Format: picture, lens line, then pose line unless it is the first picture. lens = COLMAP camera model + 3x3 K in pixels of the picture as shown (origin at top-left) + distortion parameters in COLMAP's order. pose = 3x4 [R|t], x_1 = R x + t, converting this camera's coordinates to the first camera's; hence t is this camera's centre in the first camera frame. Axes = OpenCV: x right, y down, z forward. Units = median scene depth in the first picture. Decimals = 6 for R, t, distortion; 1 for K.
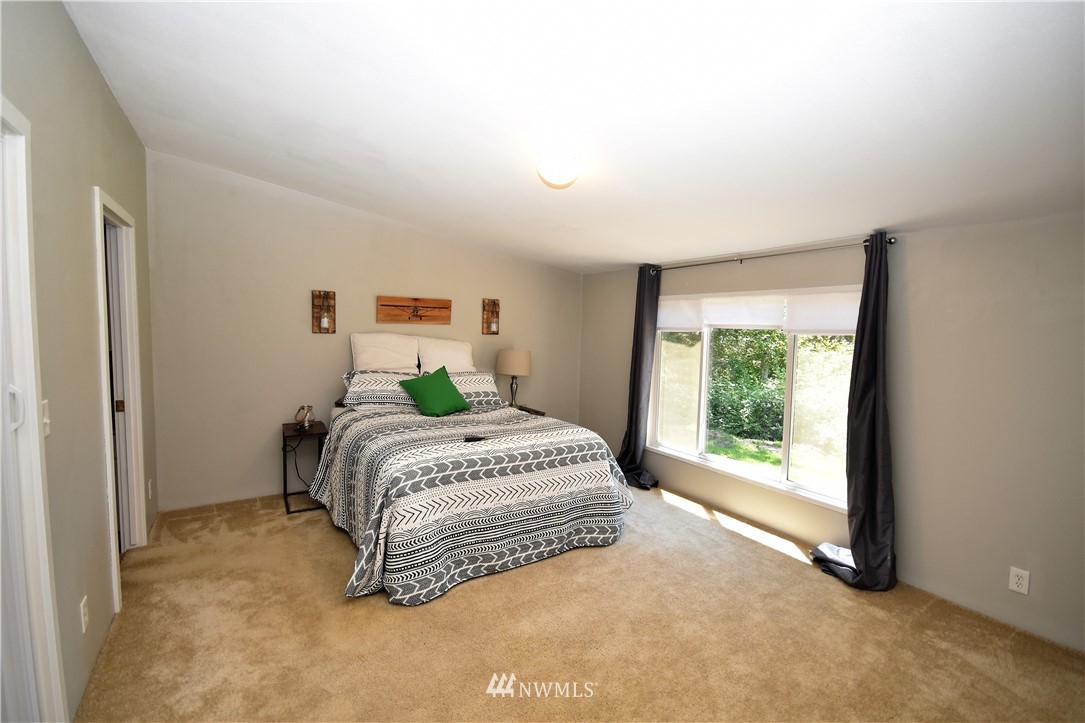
lens RADIAL K [[478.7, 0, 541.5], [0, 478.7, 361.5], [0, 0, 1]] dist [0.004353, -0.009053]
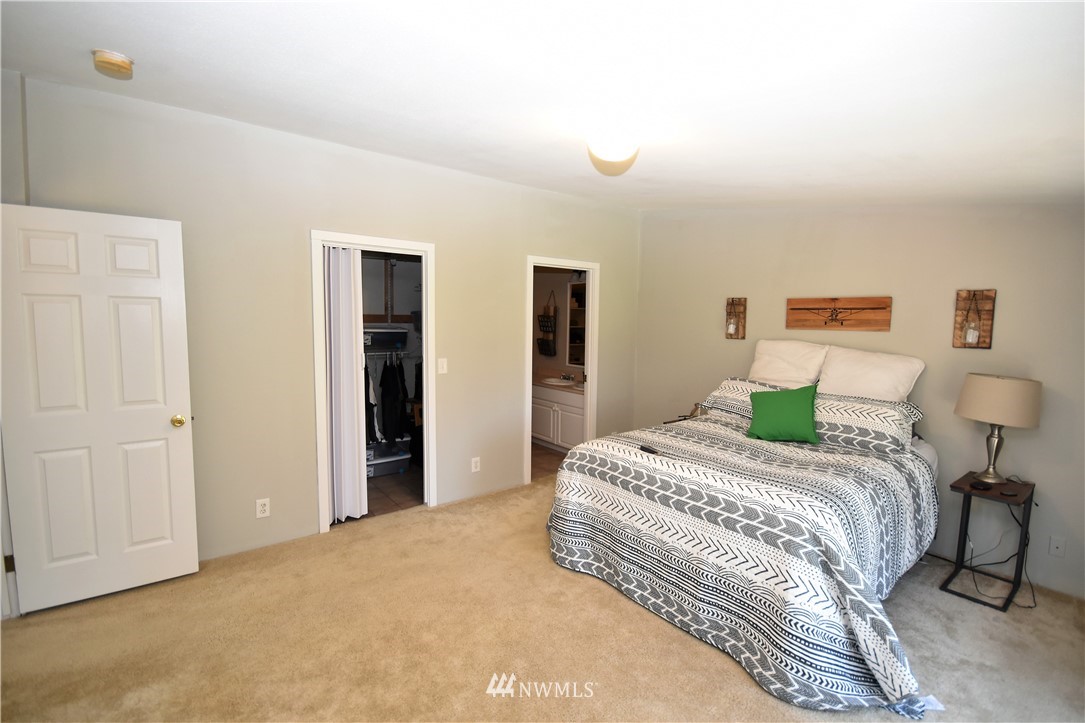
lens RADIAL K [[478.7, 0, 539.9], [0, 478.7, 364.1], [0, 0, 1]] dist [0.004353, -0.009053]
pose [[0.092472, 0.066963, -0.993461, 0.692715], [-0.090836, 0.994143, 0.058554, -0.035532], [0.991563, 0.084827, 0.098013, 0.631928]]
